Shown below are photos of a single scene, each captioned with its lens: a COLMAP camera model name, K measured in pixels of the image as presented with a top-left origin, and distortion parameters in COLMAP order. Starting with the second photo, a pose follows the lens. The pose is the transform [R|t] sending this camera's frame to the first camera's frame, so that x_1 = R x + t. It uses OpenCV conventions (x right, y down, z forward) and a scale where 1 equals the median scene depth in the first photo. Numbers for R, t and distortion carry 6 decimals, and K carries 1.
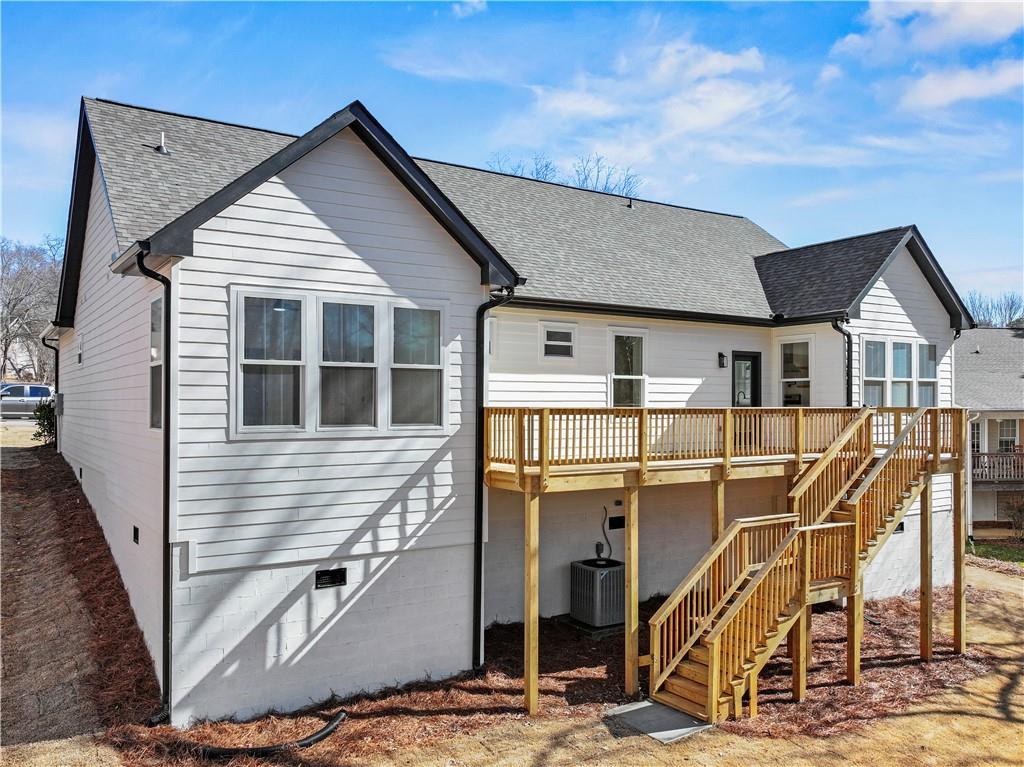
lens RADIAL K [[790.0, 0, 512.7], [0, 790.0, 354.8], [0, 0, 1]] dist [0.004619, -0.012411]
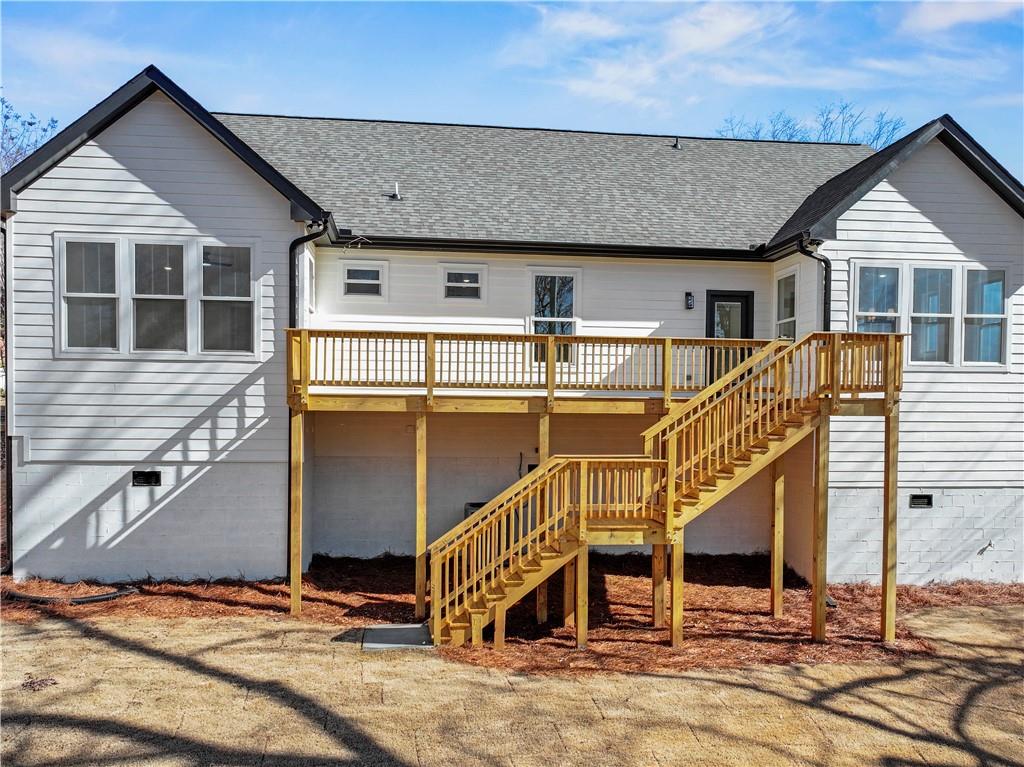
lens RADIAL K [[814.7, 0, 512.0], [0, 814.7, 383.5], [0, 0, 1]] dist [0.005165, -0.005477]
pose [[0.903123, -0.005824, -0.429343, 0.730501], [0.017977, 0.999544, 0.024255, 0.113084], [0.429006, -0.029624, 0.902816, 0.132255]]
